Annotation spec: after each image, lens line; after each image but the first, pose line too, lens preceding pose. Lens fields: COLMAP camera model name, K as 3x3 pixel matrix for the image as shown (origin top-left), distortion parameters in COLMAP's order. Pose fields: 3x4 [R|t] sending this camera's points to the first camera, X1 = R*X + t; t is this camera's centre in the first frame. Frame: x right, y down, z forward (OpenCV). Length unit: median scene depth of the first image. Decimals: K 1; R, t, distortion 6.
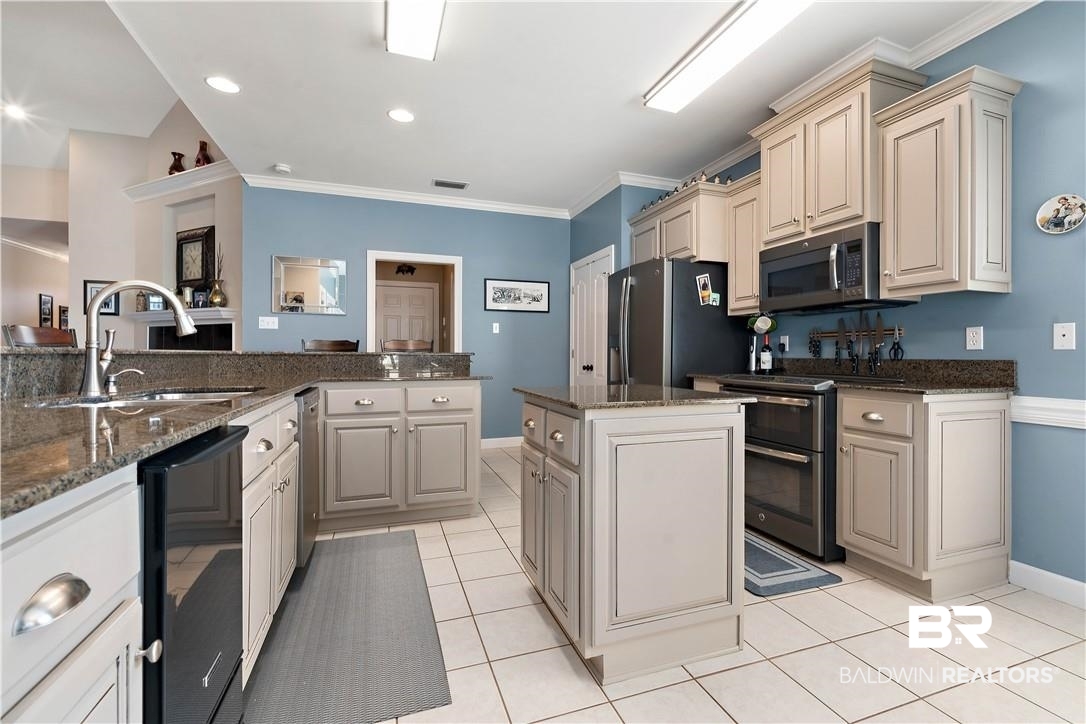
lens RADIAL K [[473.4, 0, 551.8], [0, 473.4, 356.8], [0, 0, 1]] dist [-0.000741, -0.000182]
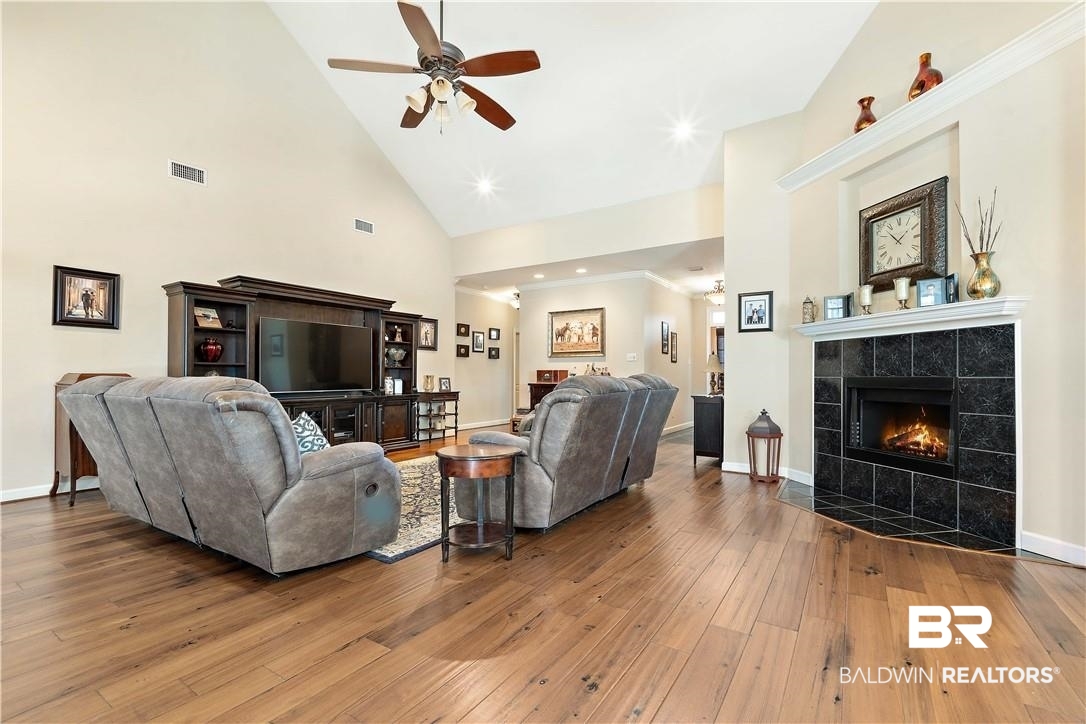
lens RADIAL K [[473.6, 0, 546.4], [0, 473.6, 370.4], [0, 0, 1]] dist [-0.003739, -0.000383]
pose [[0.601306, -0.012154, -0.798926, -0.594643], [-0.002424, 0.999852, -0.017034, -0.001689], [0.799015, 0.012179, 0.601188, 0.209023]]
